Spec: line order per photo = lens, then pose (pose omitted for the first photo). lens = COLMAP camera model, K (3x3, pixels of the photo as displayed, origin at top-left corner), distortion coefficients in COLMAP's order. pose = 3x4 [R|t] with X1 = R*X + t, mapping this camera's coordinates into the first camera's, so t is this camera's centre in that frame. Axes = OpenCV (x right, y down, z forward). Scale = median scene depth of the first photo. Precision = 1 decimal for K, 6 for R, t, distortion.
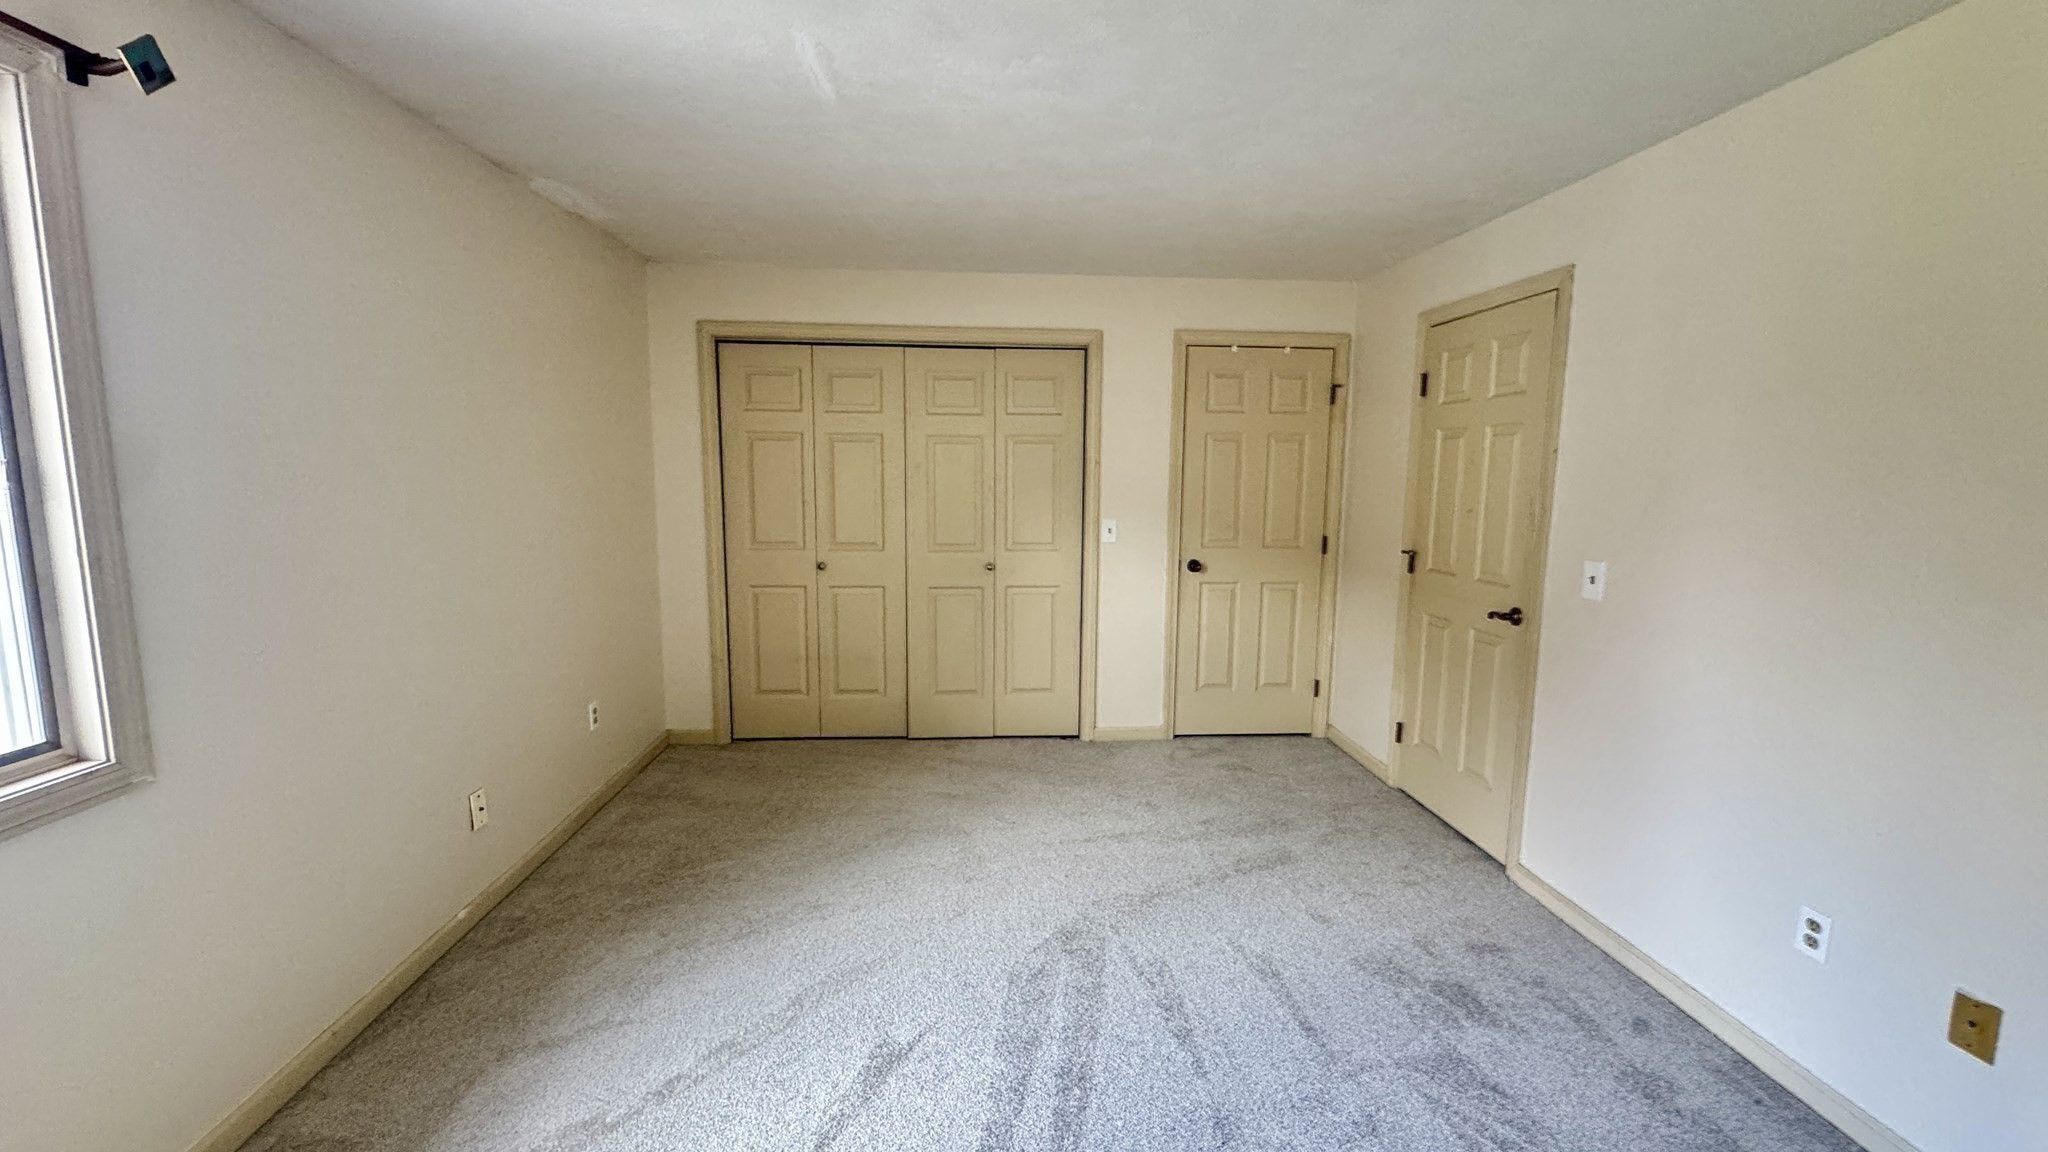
lens RADIAL K [[819.6, 0, 1022.3], [0, 819.6, 573.3], [0, 0, 1]] dist [-0.003697, 0.000057]
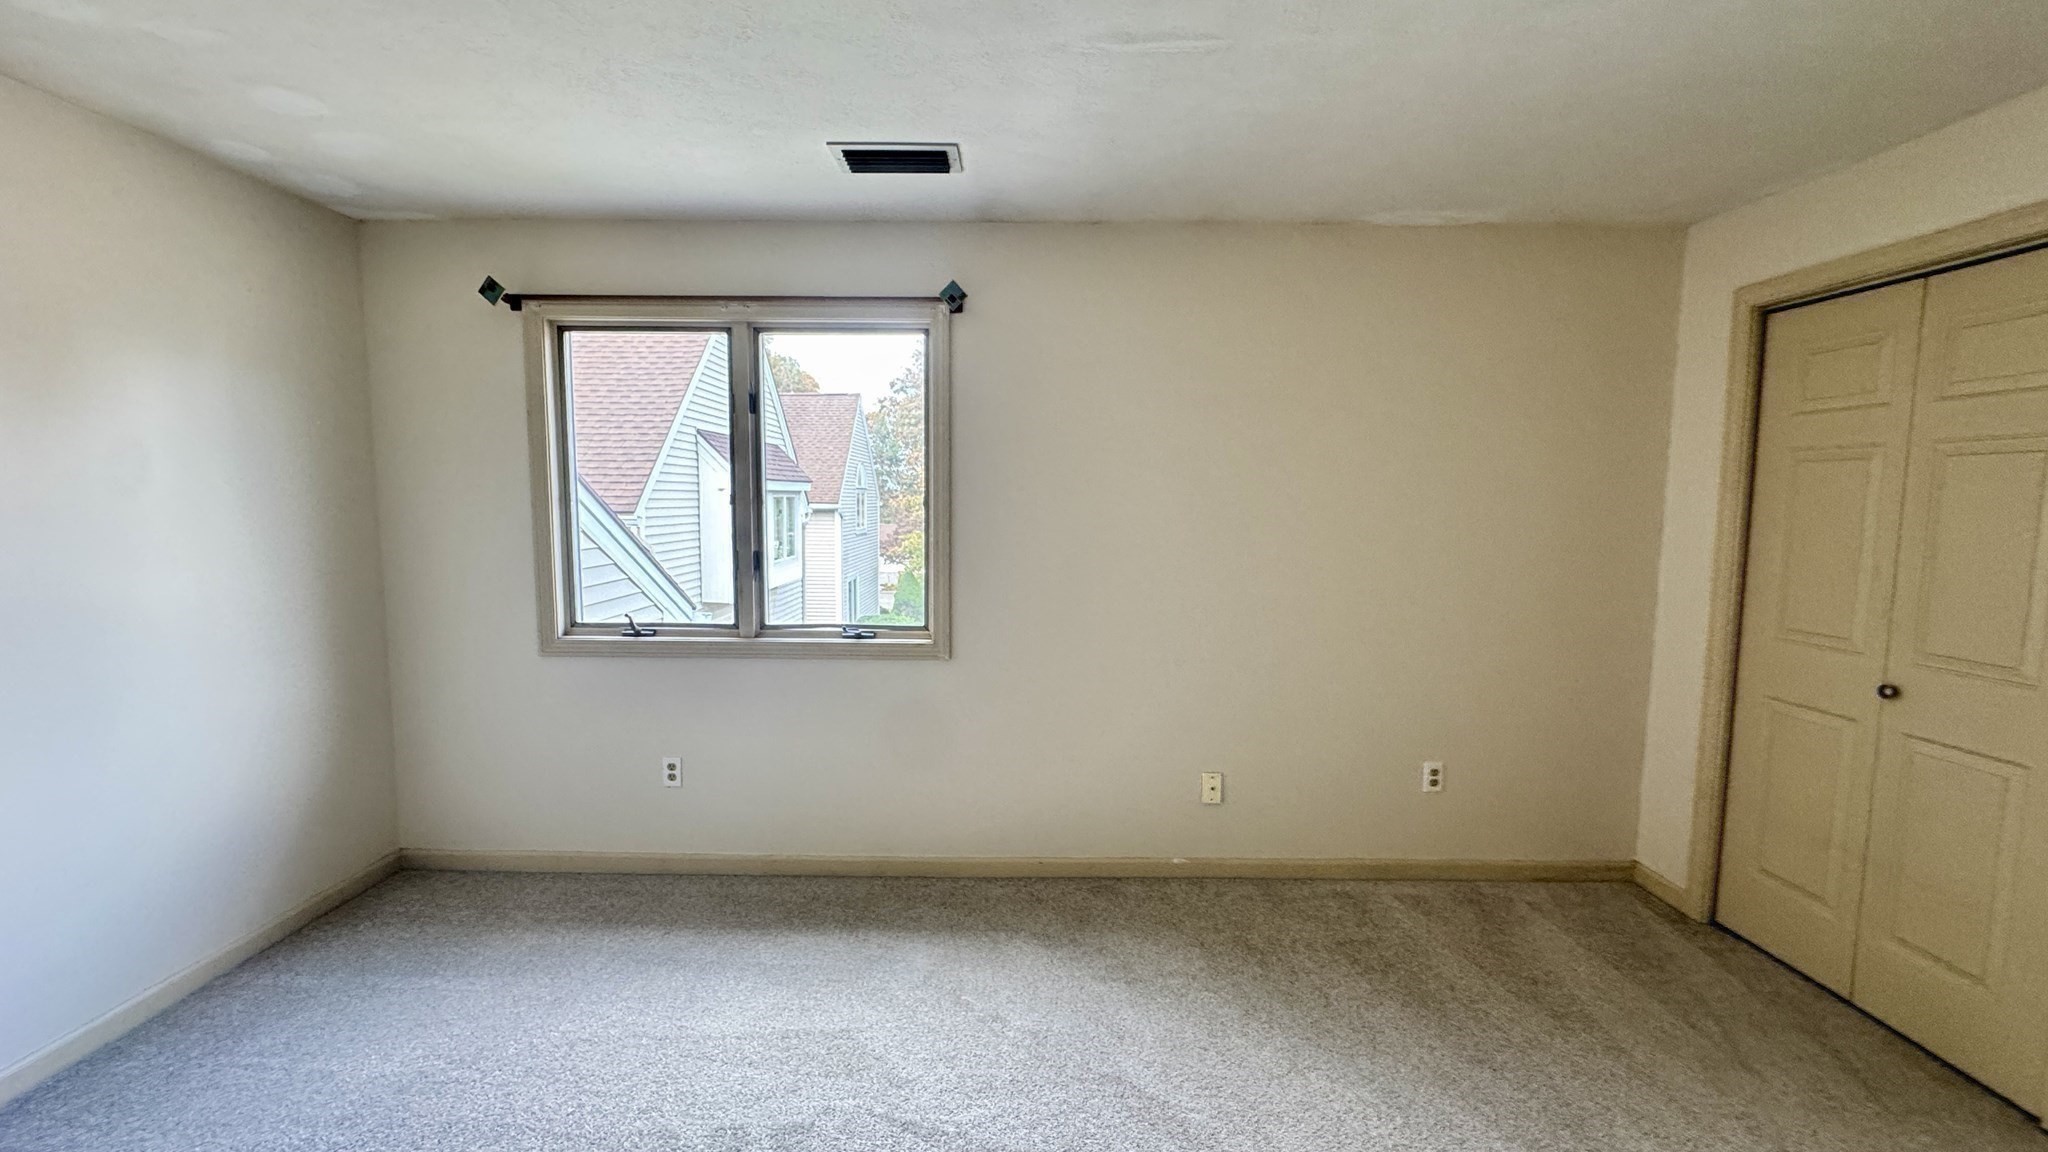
lens RADIAL K [[819.6, 0, 1022.3], [0, 819.6, 573.3], [0, 0, 1]] dist [-0.003697, 0.000057]
pose [[-0.074138, 0.082933, -0.993794, 0.334499], [-0.137106, 0.986225, 0.092529, -0.059900], [0.987778, 0.143115, -0.061746, 0.493751]]
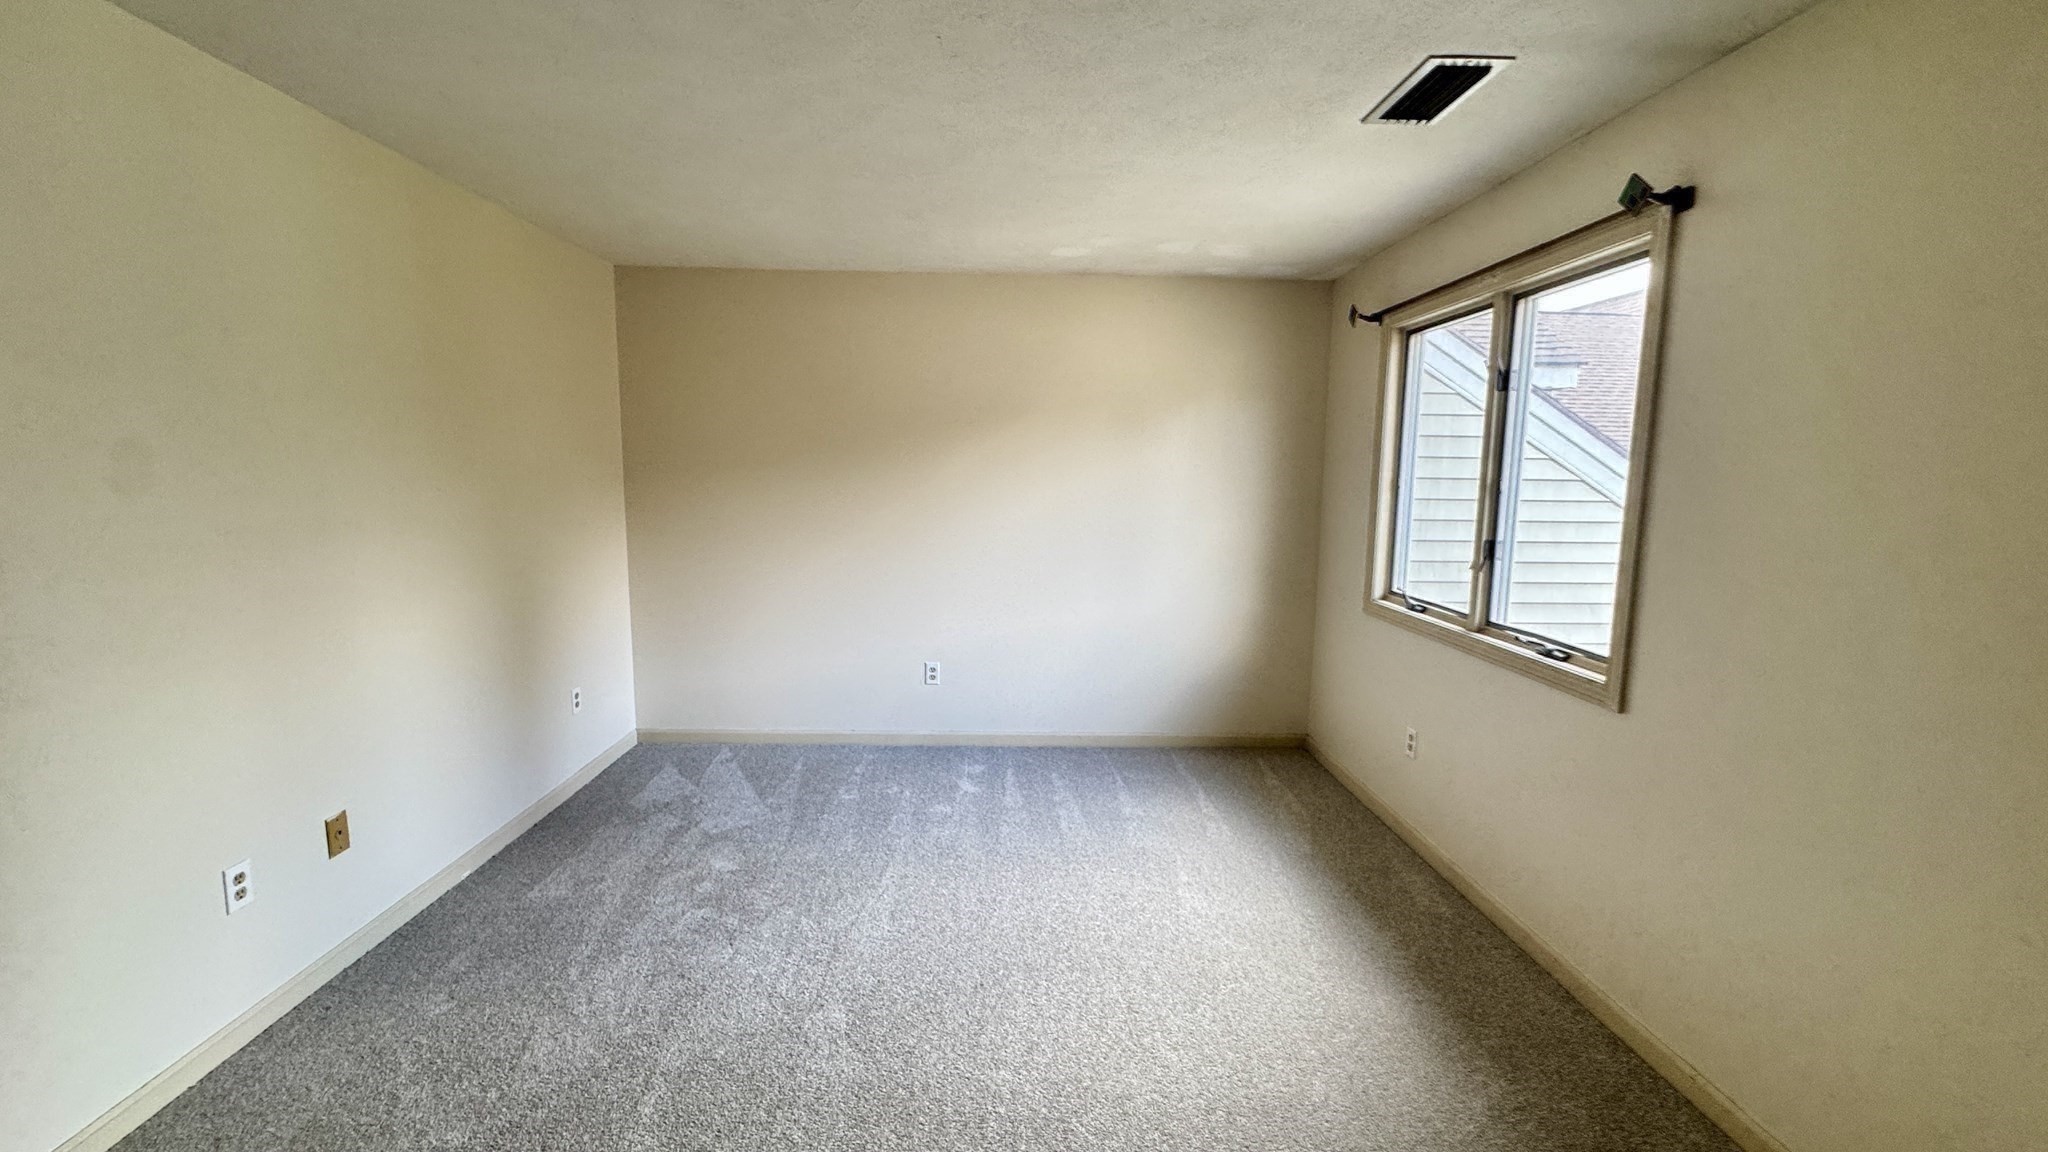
lens RADIAL K [[819.6, 0, 1022.3], [0, 819.6, 573.3], [0, 0, 1]] dist [-0.003697, 0.000057]
pose [[-0.999138, -0.029243, 0.029472, -0.023836], [-0.020862, 0.967352, 0.252575, -0.117735], [-0.035896, 0.251742, -0.967128, 0.901038]]
